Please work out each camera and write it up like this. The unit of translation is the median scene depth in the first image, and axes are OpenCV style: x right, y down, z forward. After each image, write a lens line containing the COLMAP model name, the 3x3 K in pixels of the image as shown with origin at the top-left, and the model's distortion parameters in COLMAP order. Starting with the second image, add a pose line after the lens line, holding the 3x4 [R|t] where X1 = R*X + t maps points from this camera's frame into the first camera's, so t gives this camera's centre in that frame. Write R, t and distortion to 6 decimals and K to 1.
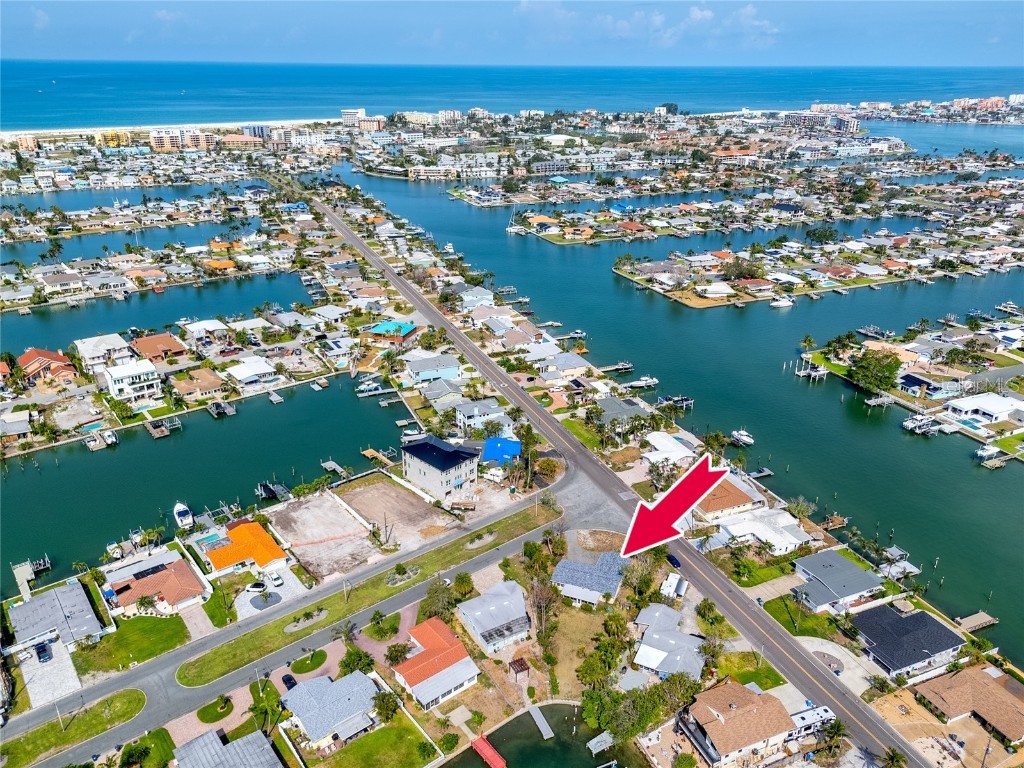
lens RADIAL K [[752.8, 0, 514.4], [0, 752.8, 384.9], [0, 0, 1]] dist [0.083060, -0.090599]
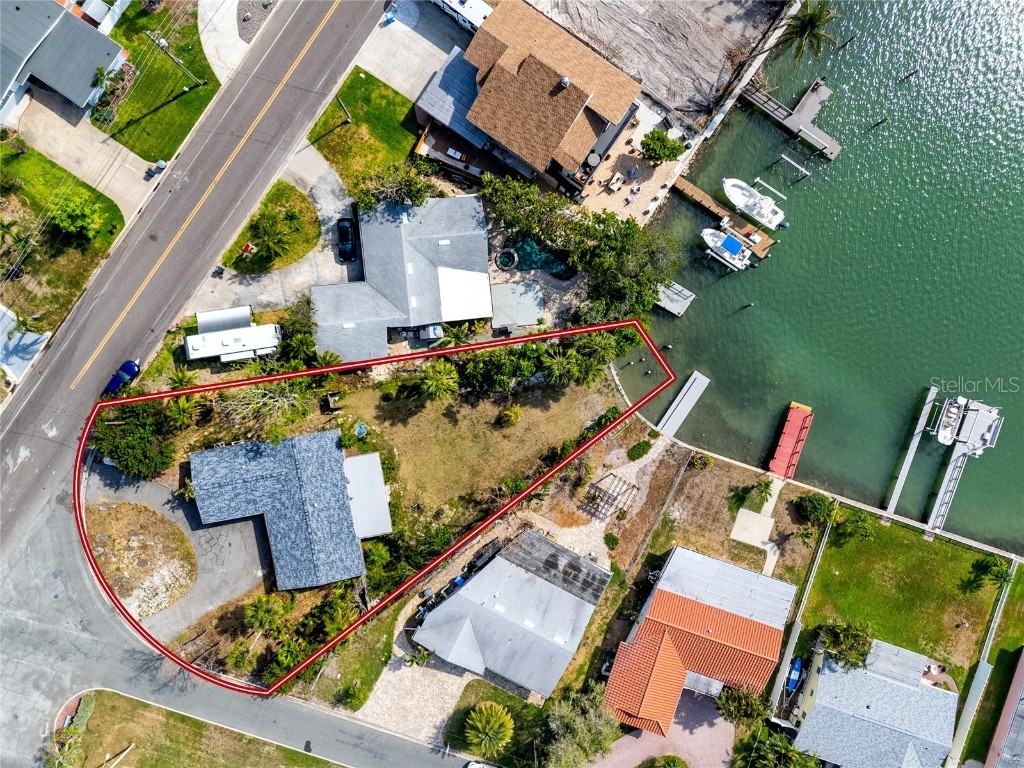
lens RADIAL K [[752.8, 0, 514.4], [0, 752.8, 384.9], [0, 0, 1]] dist [0.083060, -0.090599]
pose [[-0.538847, -0.842171, -0.019798, 0.063620], [0.317901, -0.225055, 0.921026, -0.062977], [-0.780117, 0.489999, 0.388997, 0.434148]]
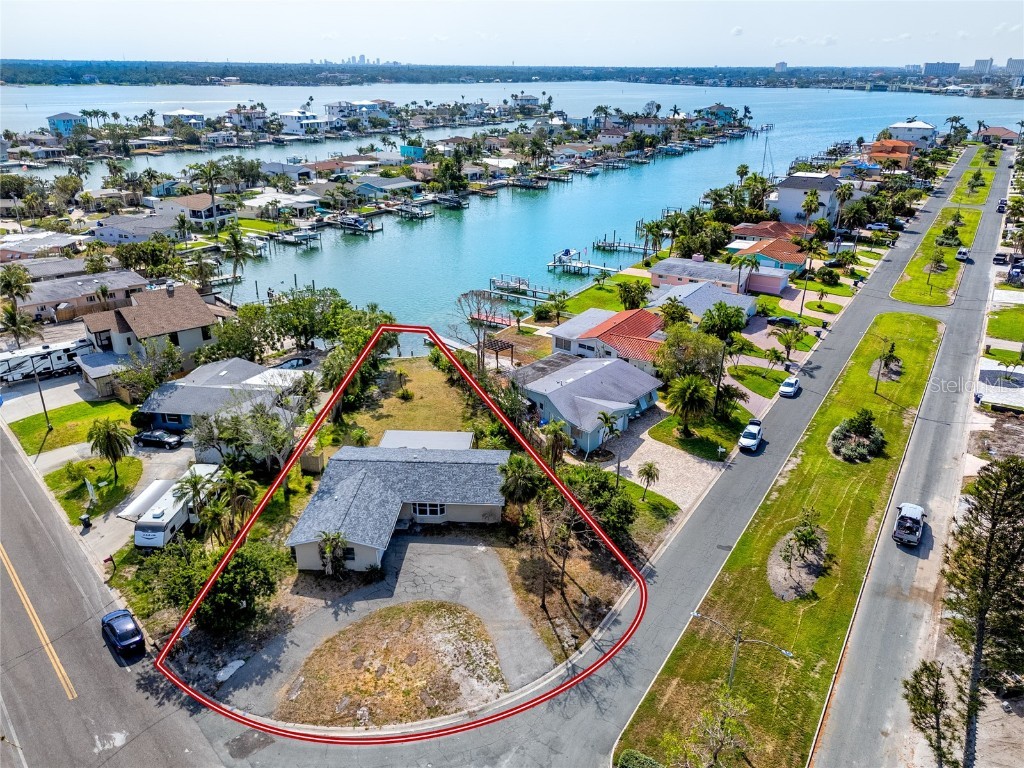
lens RADIAL K [[752.8, 0, 514.4], [0, 752.8, 384.9], [0, 0, 1]] dist [0.083060, -0.090599]
pose [[-0.943813, 0.127718, -0.304802, 0.099309], [-0.136408, 0.689518, 0.711307, -0.026154], [0.301013, 0.712918, -0.633355, 0.758214]]
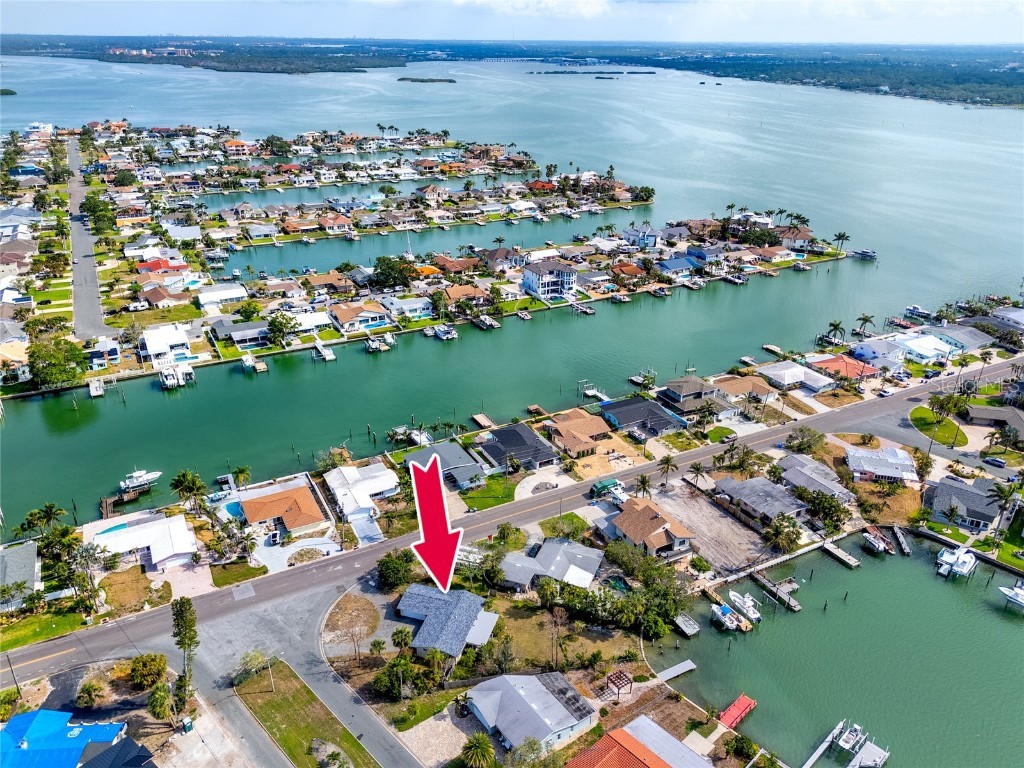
lens RADIAL K [[752.8, 0, 514.4], [0, 752.8, 384.9], [0, 0, 1]] dist [0.083060, -0.090599]
pose [[-0.089408, -0.422360, 0.902008, -0.322590], [0.382293, 0.821714, 0.422656, -0.160052], [-0.919706, 0.382620, 0.087997, 0.482563]]
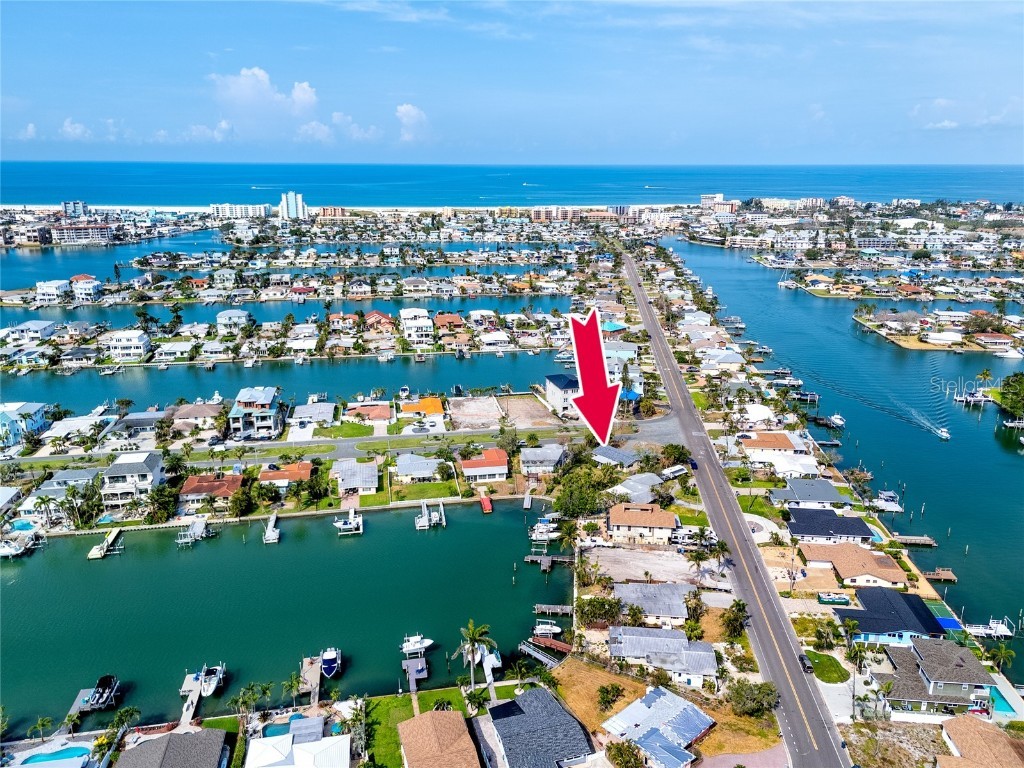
lens RADIAL K [[752.8, 0, 514.4], [0, 752.8, 384.9], [0, 0, 1]] dist [0.083060, -0.090599]
pose [[0.879227, 0.132301, -0.457663, 0.337971], [-0.185430, 0.979946, -0.072952, 0.163305], [0.438833, 0.149006, 0.886128, -0.197675]]
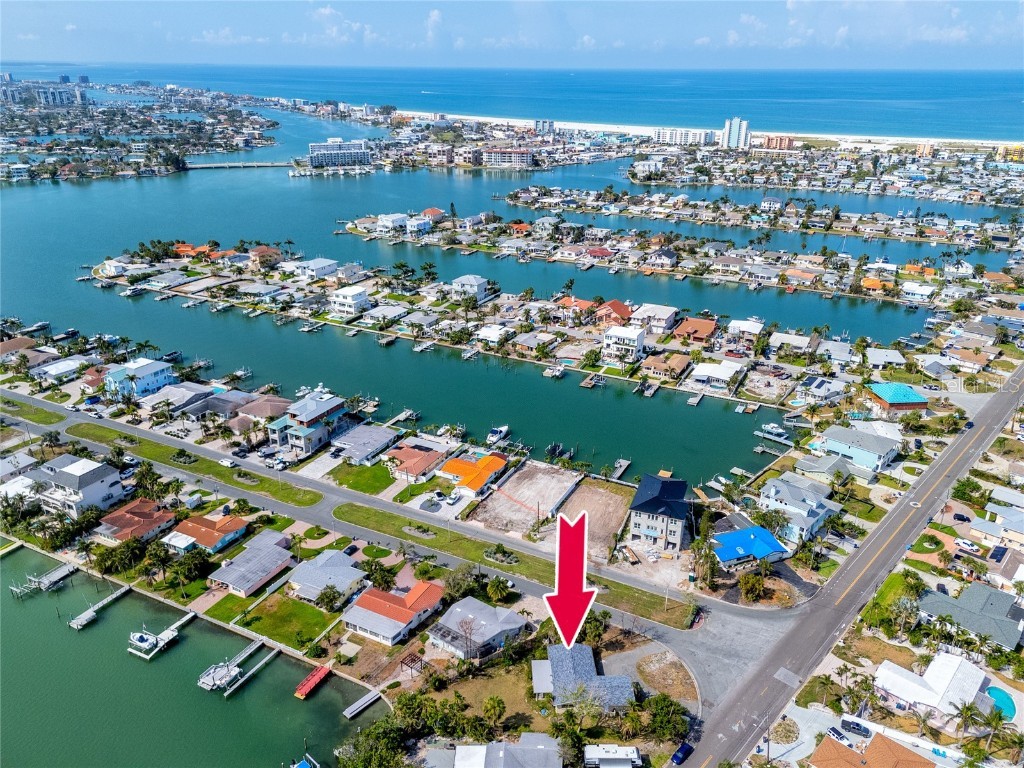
lens RADIAL K [[752.8, 0, 514.4], [0, 752.8, 384.9], [0, 0, 1]] dist [0.083060, -0.090599]
pose [[0.409645, 0.352686, -0.841310, 0.415309], [-0.363626, 0.908938, 0.203981, -0.116495], [0.836640, 0.222363, 0.500588, 0.280849]]
